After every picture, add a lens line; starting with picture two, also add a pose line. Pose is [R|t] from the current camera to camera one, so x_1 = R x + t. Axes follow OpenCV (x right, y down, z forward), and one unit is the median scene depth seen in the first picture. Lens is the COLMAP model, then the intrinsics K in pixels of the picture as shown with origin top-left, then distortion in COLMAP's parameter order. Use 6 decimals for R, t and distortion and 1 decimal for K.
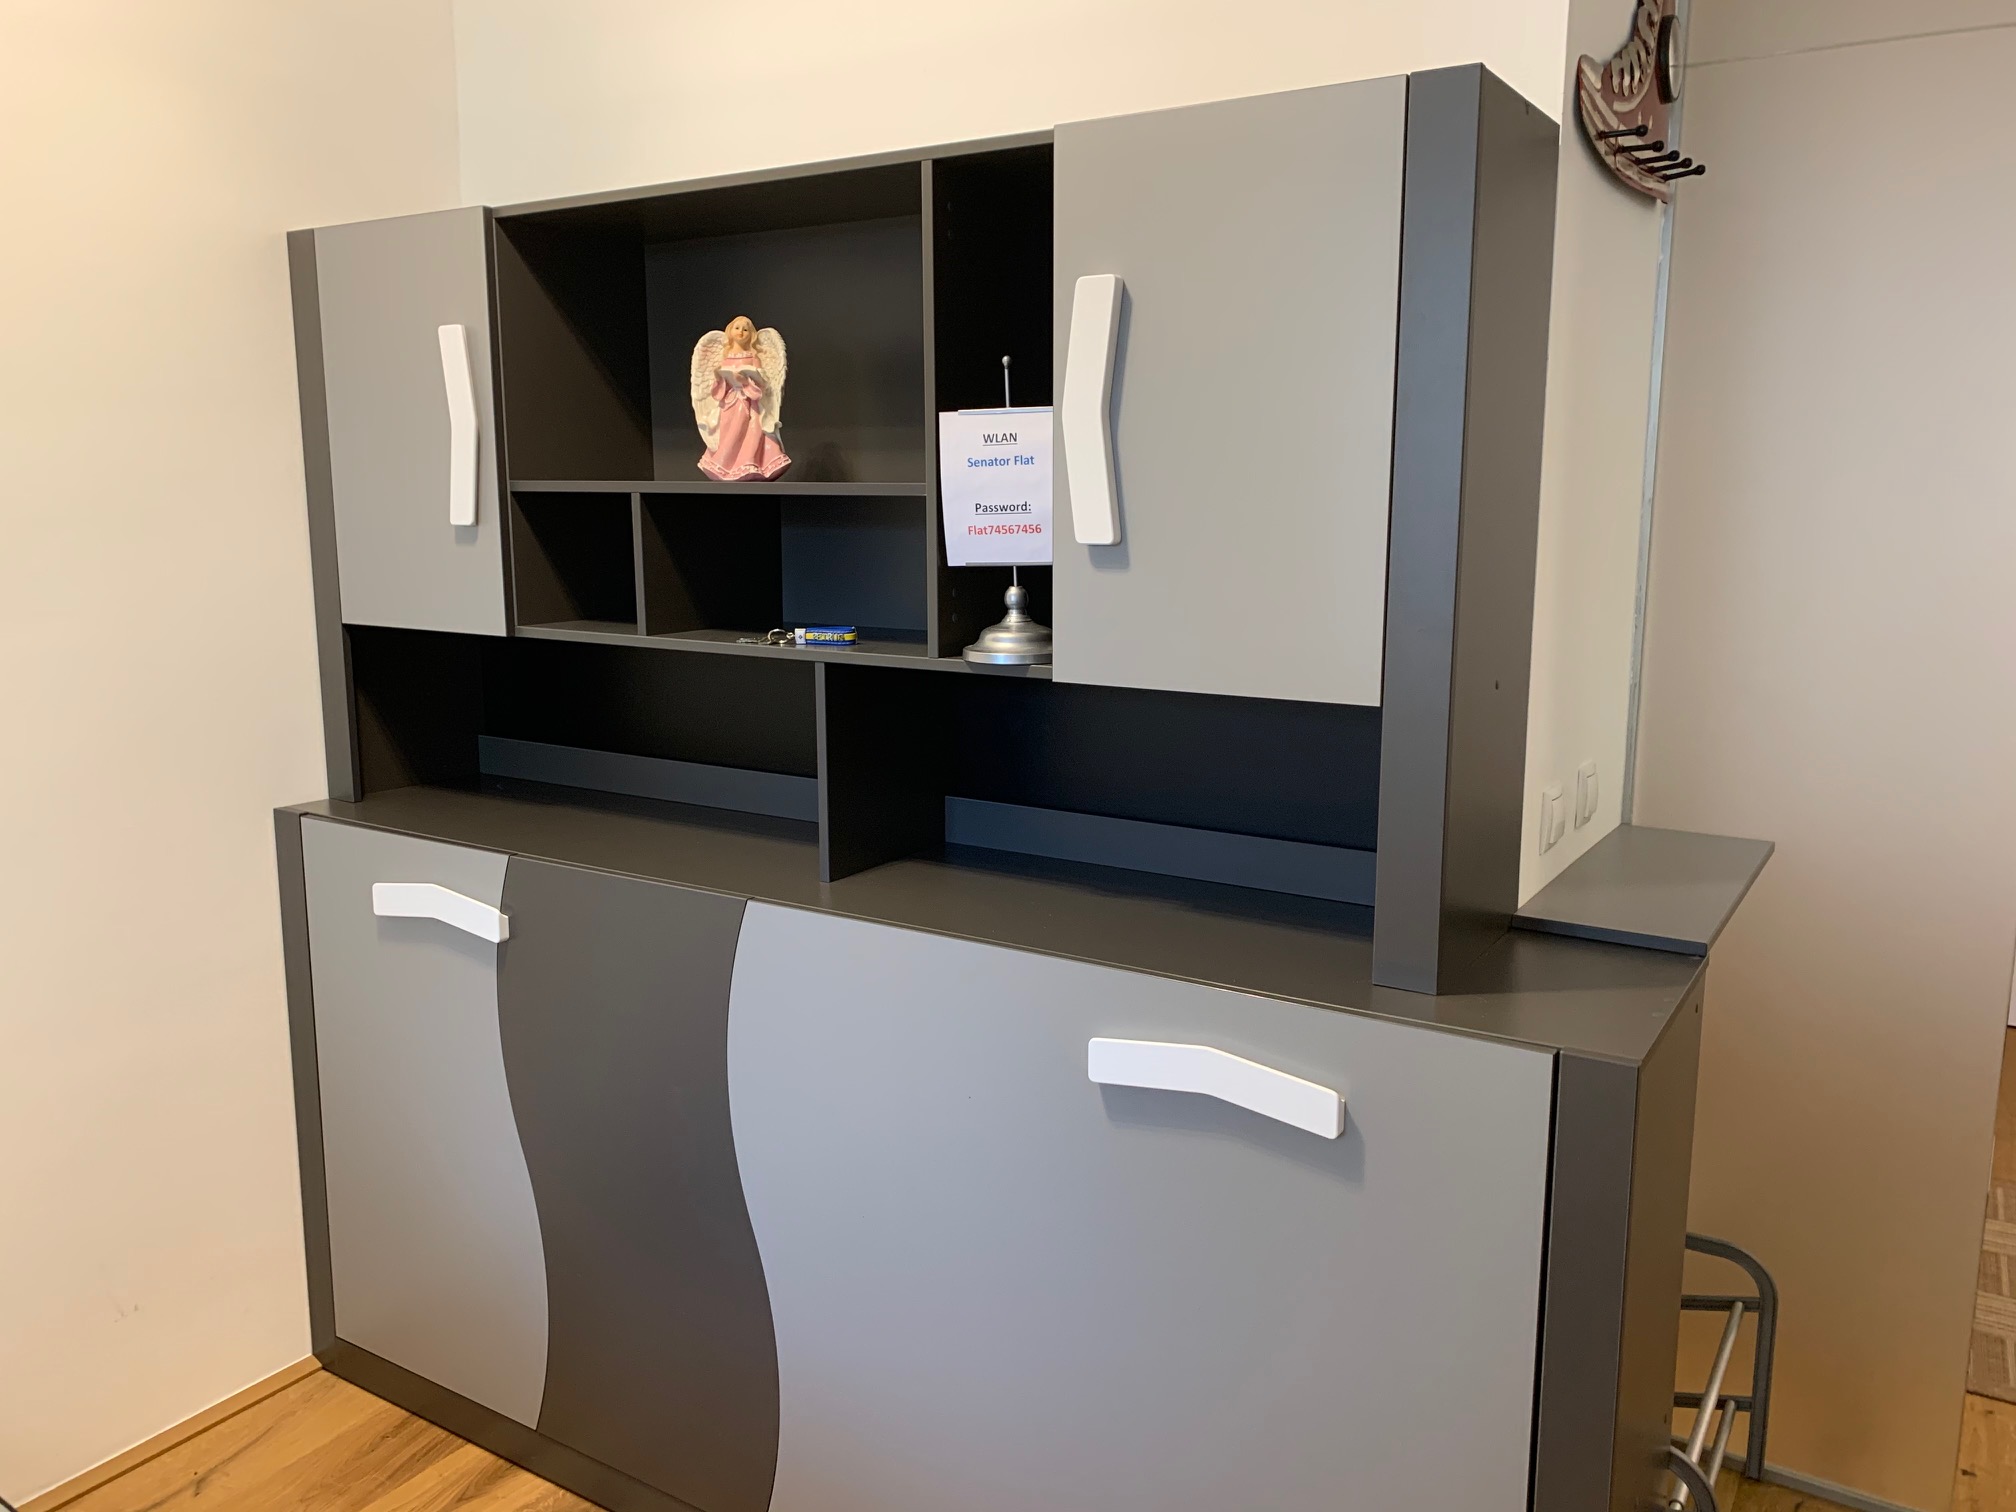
lens RADIAL K [[1545.9, 0, 1008.0], [0, 1545.9, 756.0], [0, 0, 1]] dist [0.040958, -0.001413]
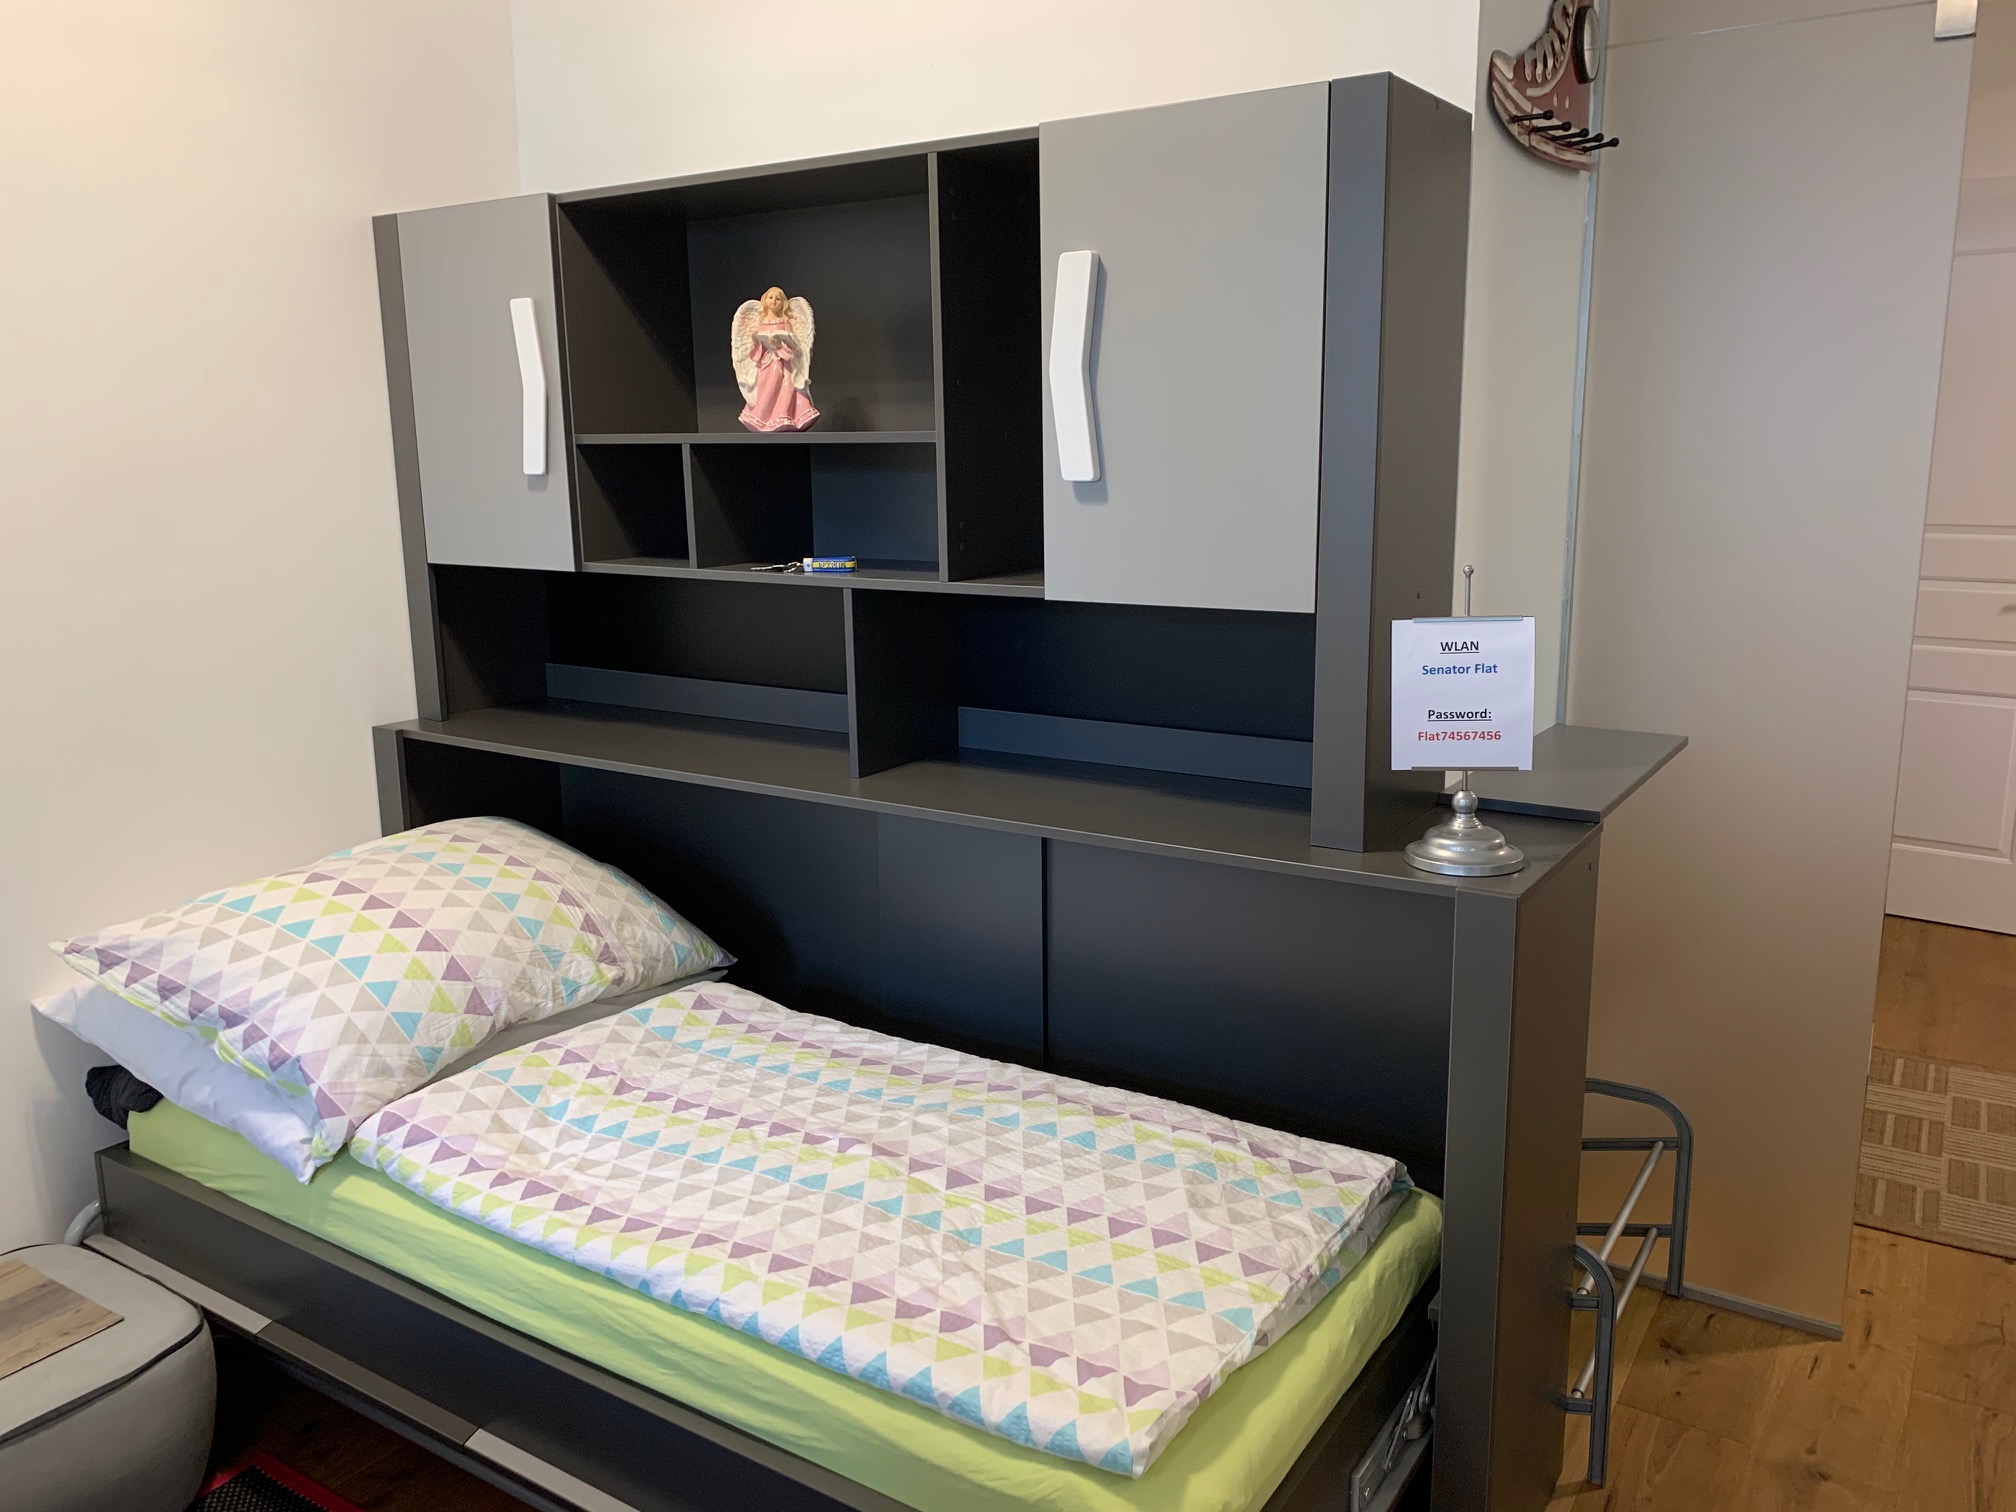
lens RADIAL K [[1545.9, 0, 1008.0], [0, 1545.9, 756.0], [0, 0, 1]] dist [0.040958, -0.001413]
pose [[0.999752, -0.011682, -0.018945, 0.018265], [0.012302, 0.999382, 0.032936, 0.026986], [0.018548, -0.033161, 0.999278, -0.153332]]
